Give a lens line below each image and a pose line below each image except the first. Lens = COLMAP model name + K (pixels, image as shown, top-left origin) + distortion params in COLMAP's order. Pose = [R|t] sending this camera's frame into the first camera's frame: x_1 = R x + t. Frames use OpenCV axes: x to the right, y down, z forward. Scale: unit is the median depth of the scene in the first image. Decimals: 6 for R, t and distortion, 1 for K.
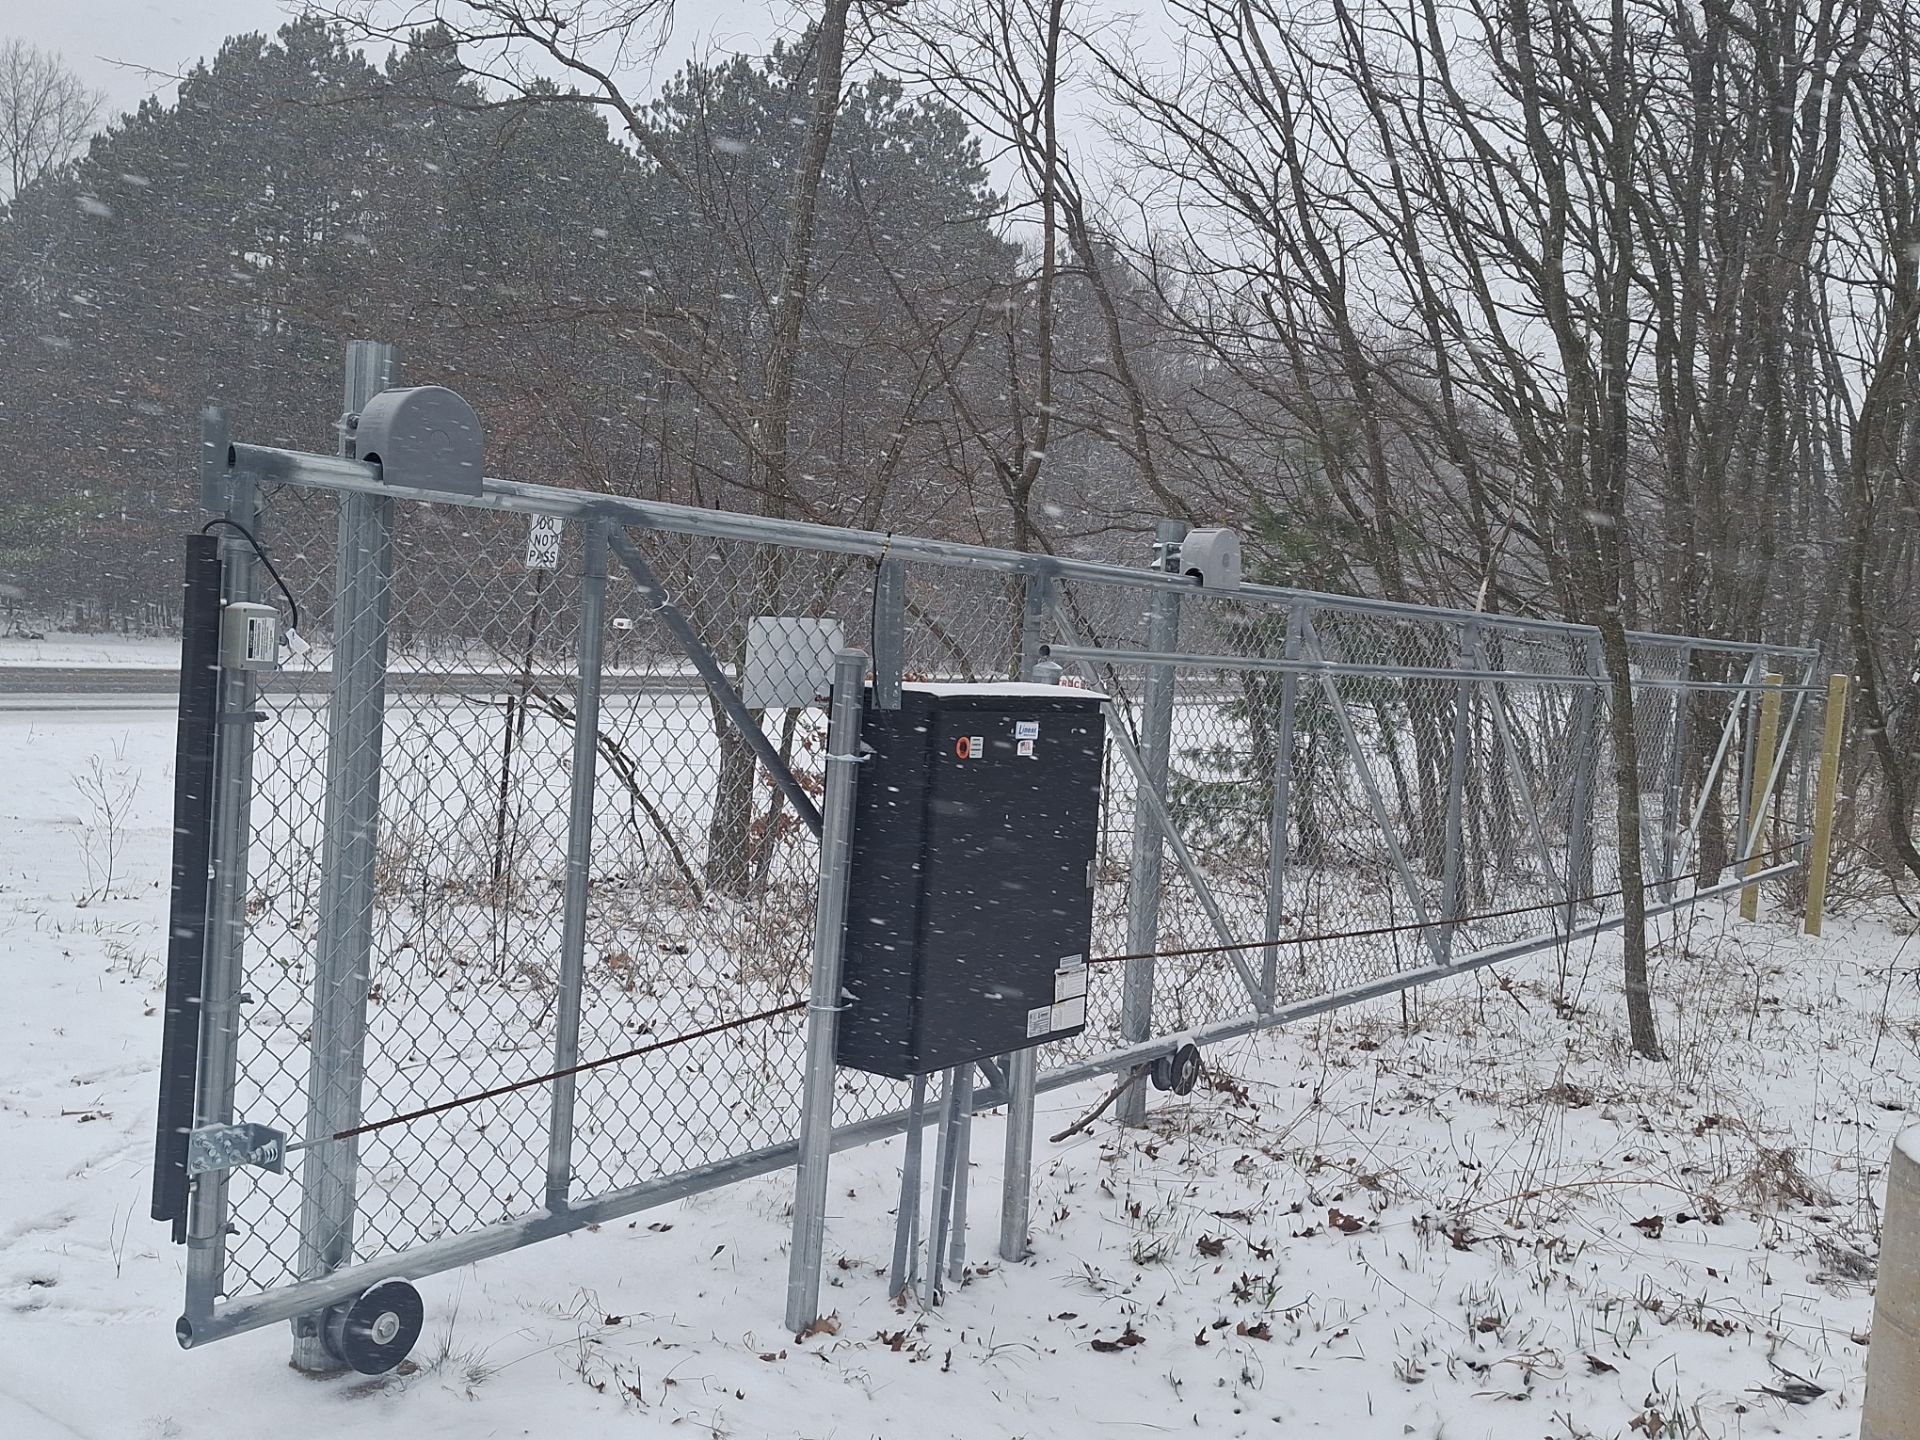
lens RADIAL K [[1695.5, 0, 960.0], [0, 1695.5, 720.0], [0, 0, 1]] dist [0.120393, -0.153505]
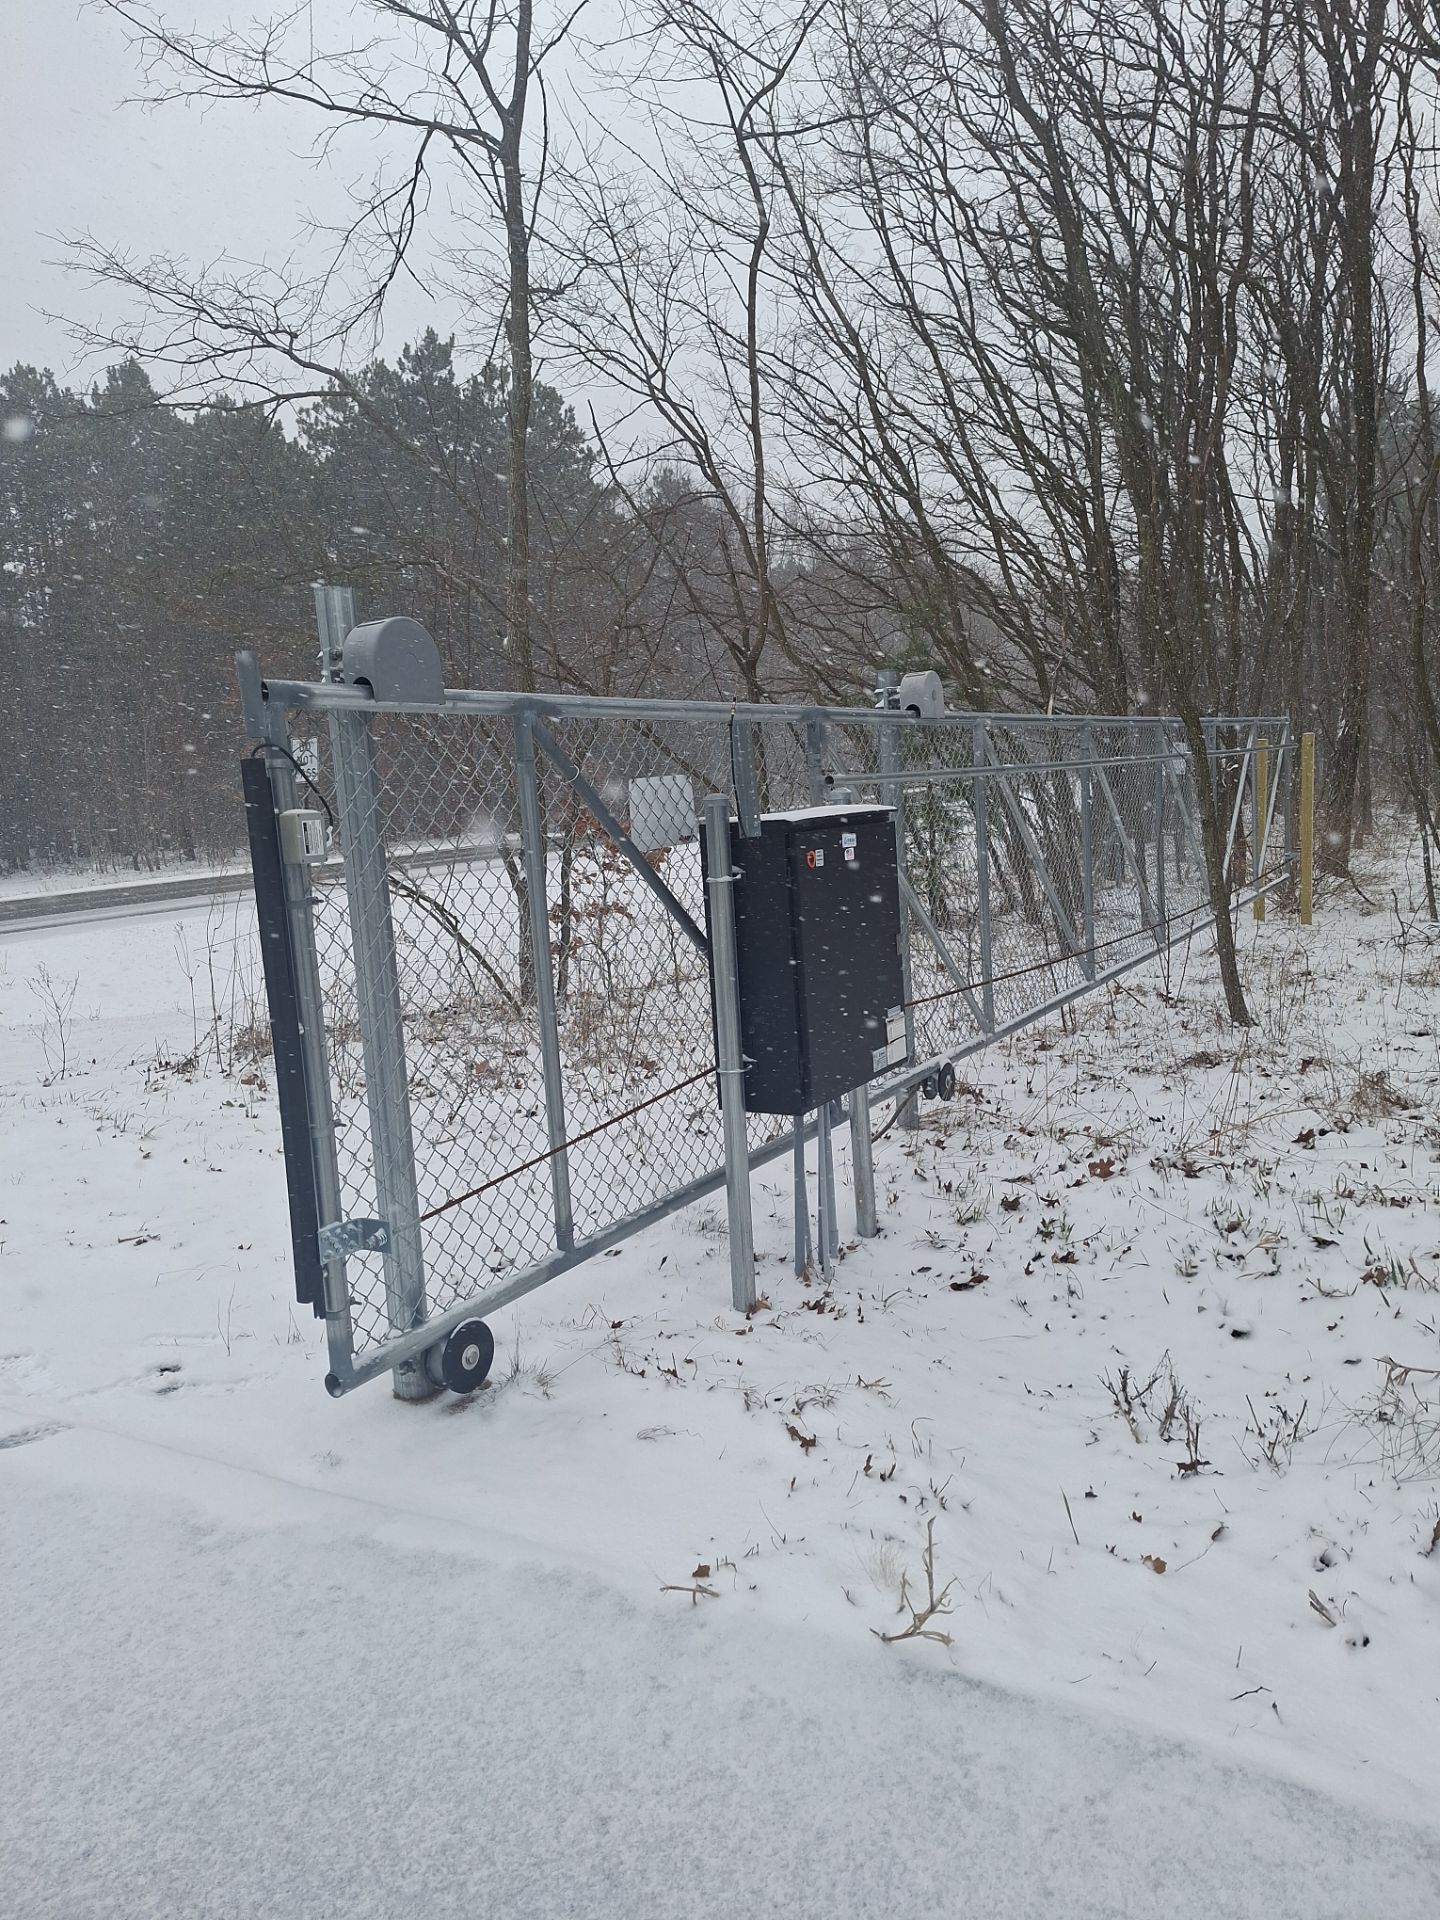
lens RADIAL K [[1262.9, 0, 720.0], [0, 1262.9, 960.0], [0, 0, 1]] dist [0.123041, -0.157274]
pose [[0.987170, -0.139727, 0.077282, -0.134803], [0.132901, 0.987270, 0.087381, -0.001125], [-0.088507, -0.075989, 0.993173, 0.038719]]
